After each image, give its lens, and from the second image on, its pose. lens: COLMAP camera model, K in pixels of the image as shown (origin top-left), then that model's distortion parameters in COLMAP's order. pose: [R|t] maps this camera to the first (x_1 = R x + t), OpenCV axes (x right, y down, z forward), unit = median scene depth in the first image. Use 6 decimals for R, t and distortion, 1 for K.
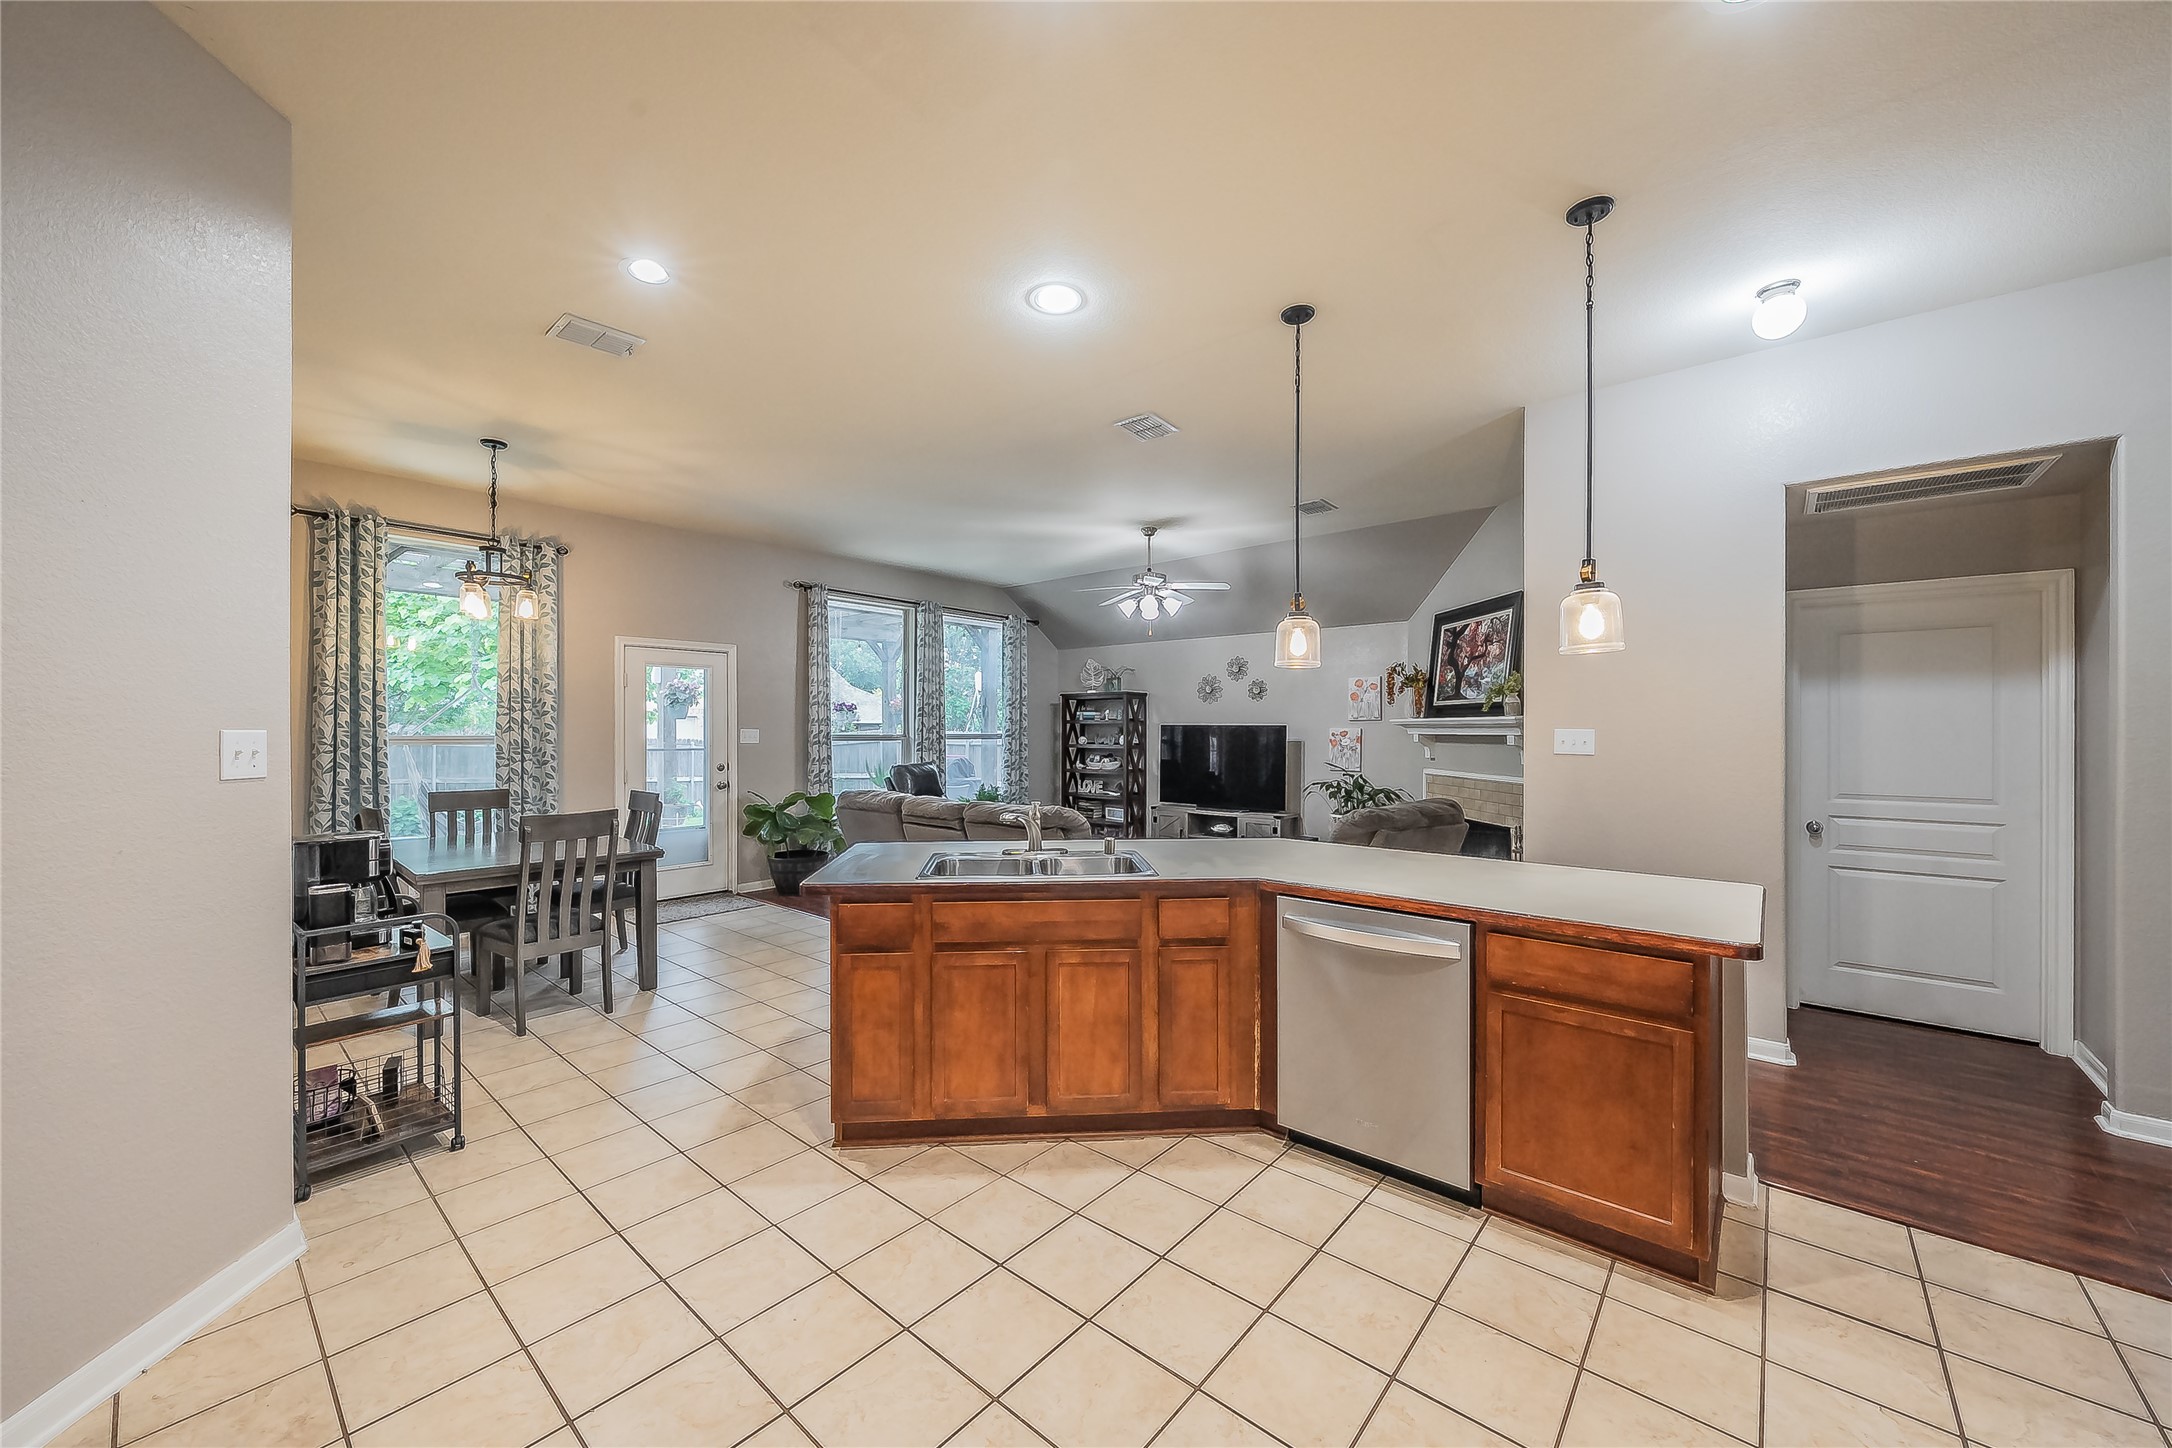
lens RADIAL K [[806.8, 0, 1072.1], [0, 806.8, 728.7], [0, 0, 1]] dist [-0.001562, -0.000122]
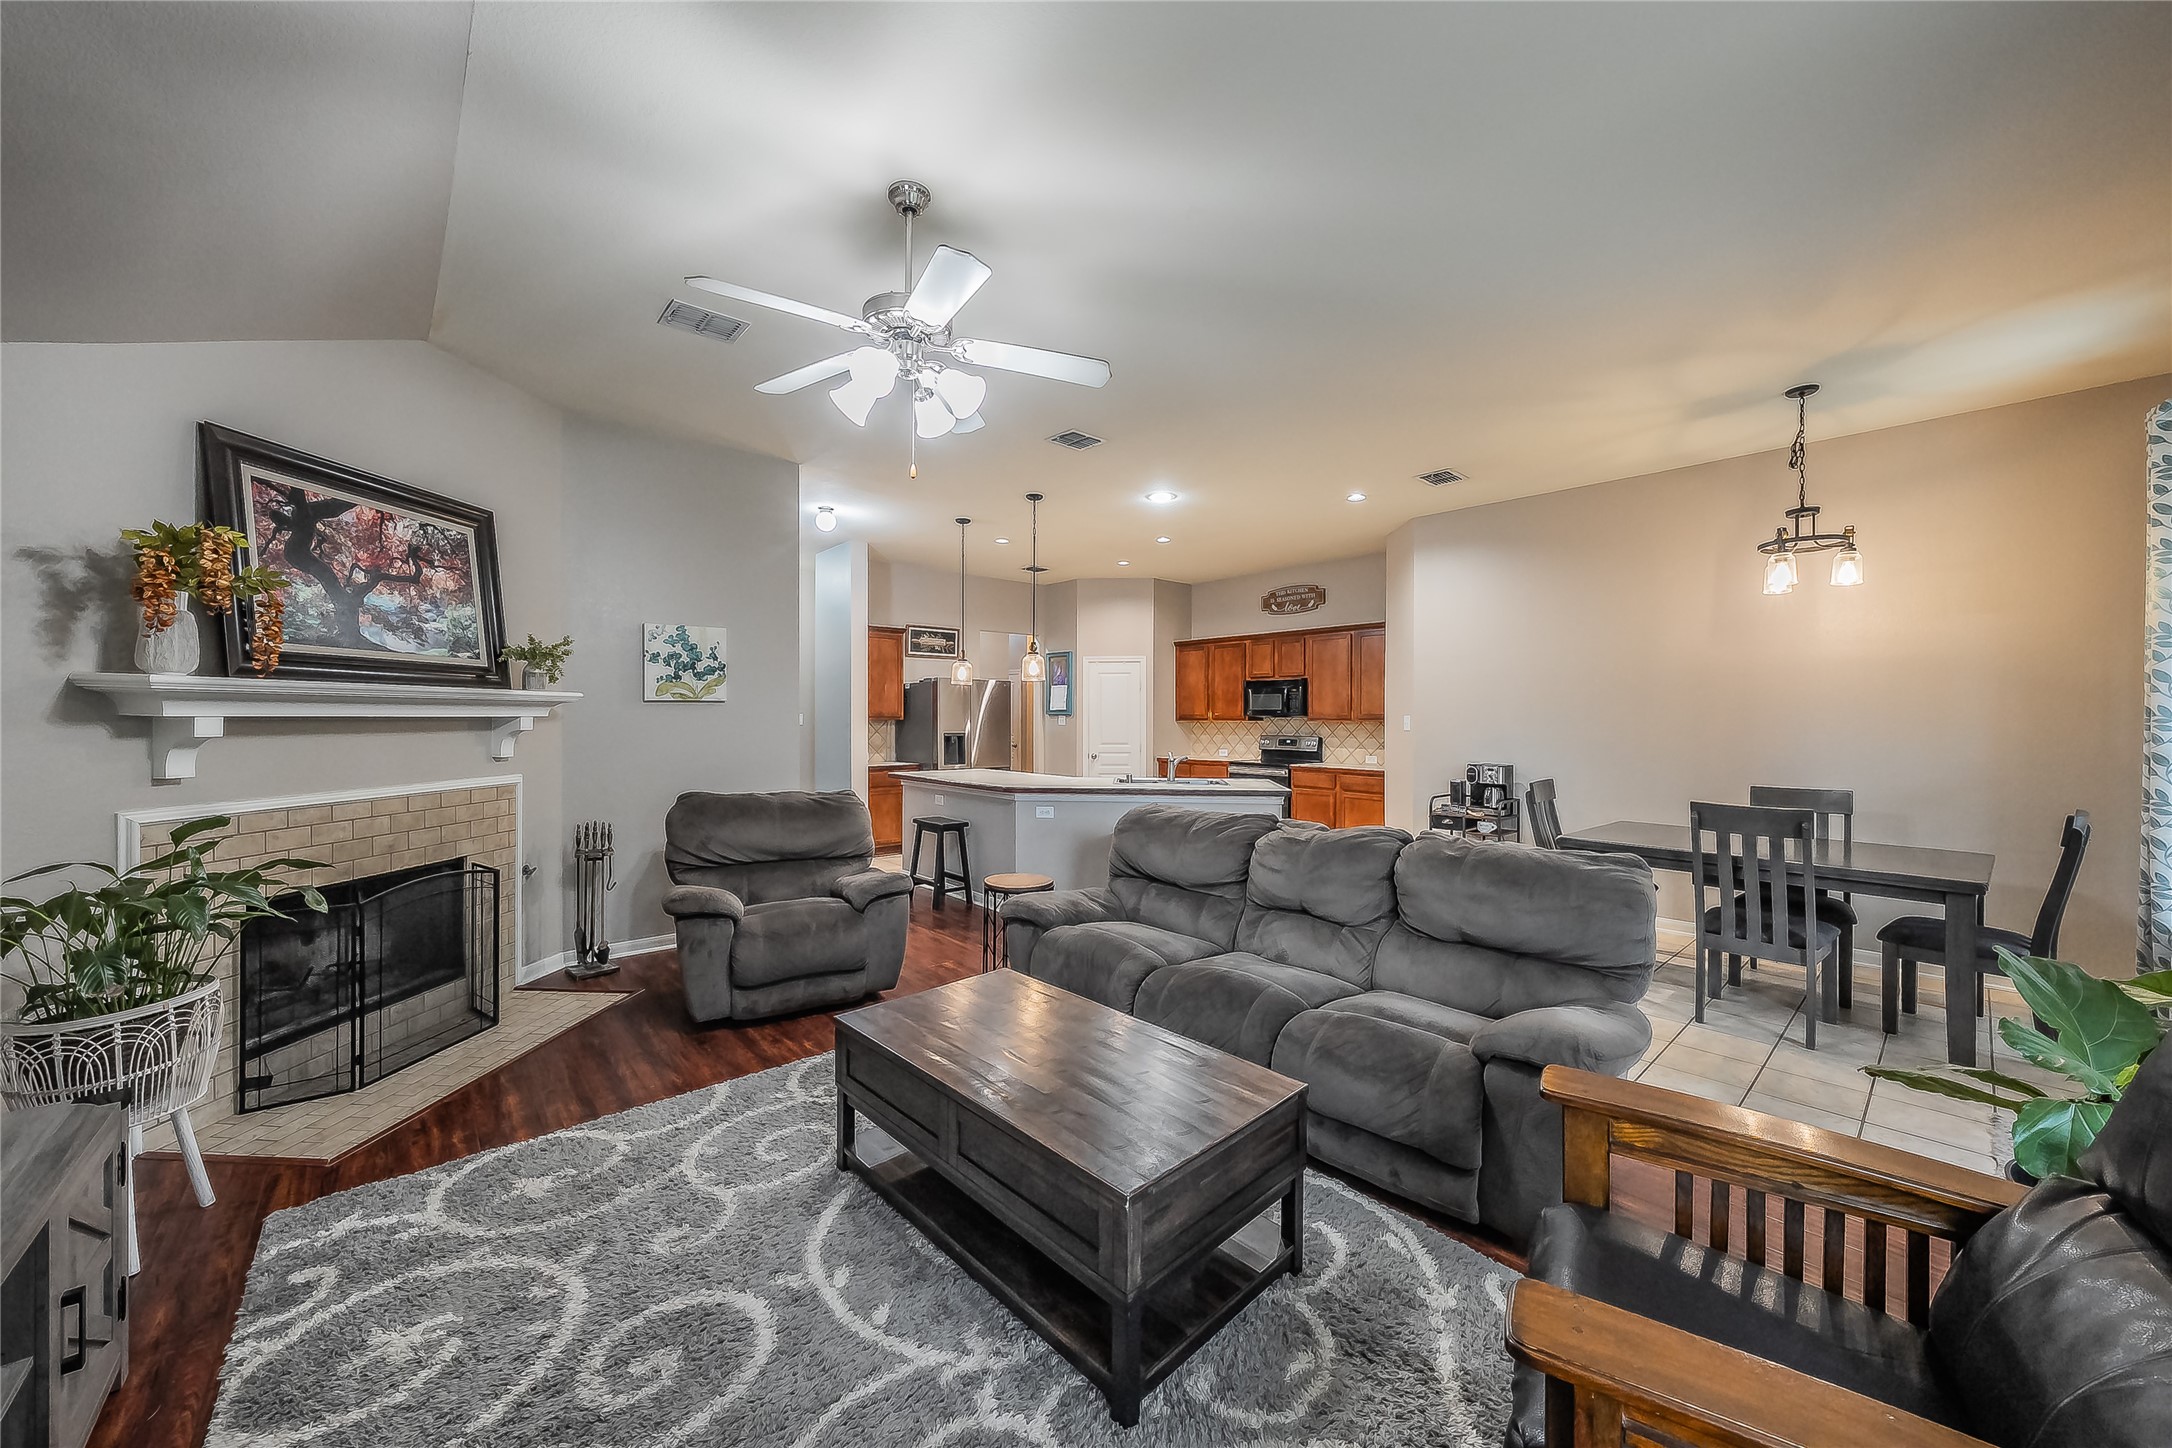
lens RADIAL K [[781.0, 0, 1094.9], [0, 781.0, 713.9], [0, 0, 1]] dist [-0.003368, -0.000067]
pose [[-0.992774, -0.004927, 0.119894, -0.032176], [-0.005402, 0.999979, -0.003640, 0.003215], [-0.119873, -0.004262, -0.992780, 1.074395]]
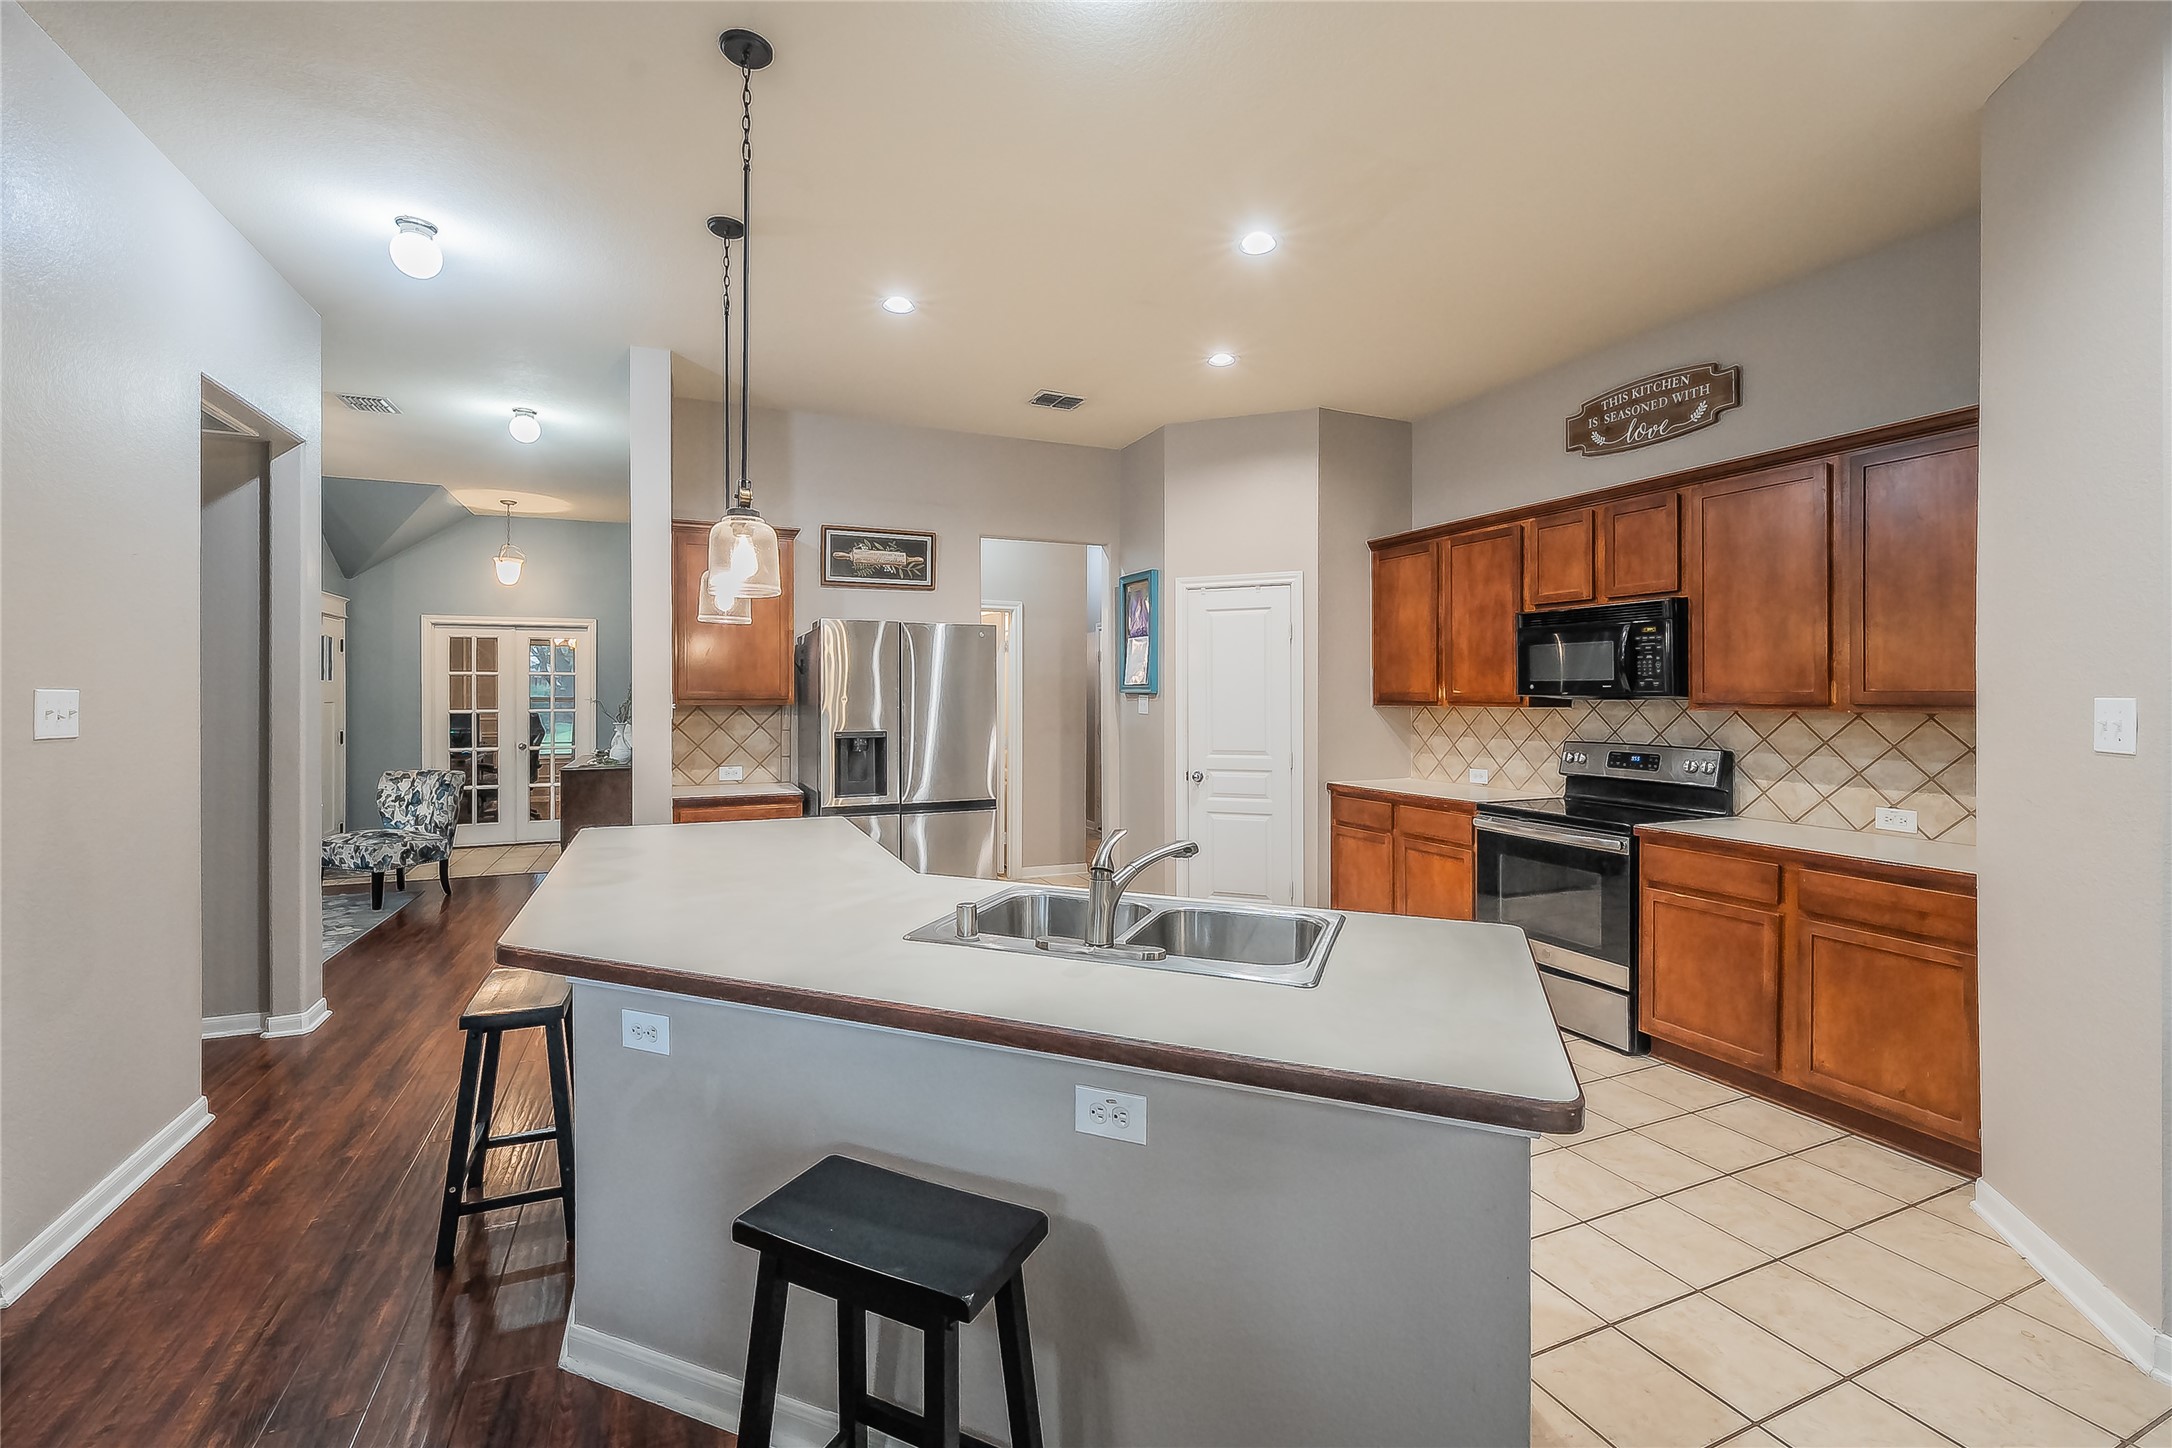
lens RADIAL K [[920.0, 0, 1090.8], [0, 920.0, 693.8], [0, 0, 1]] dist [0.001303, 0.000134]
pose [[-0.906307, -0.003066, 0.422610, -0.106497], [-0.003254, 0.999995, 0.000276, 0.000398], [-0.422608, -0.001125, -0.906312, 0.589923]]
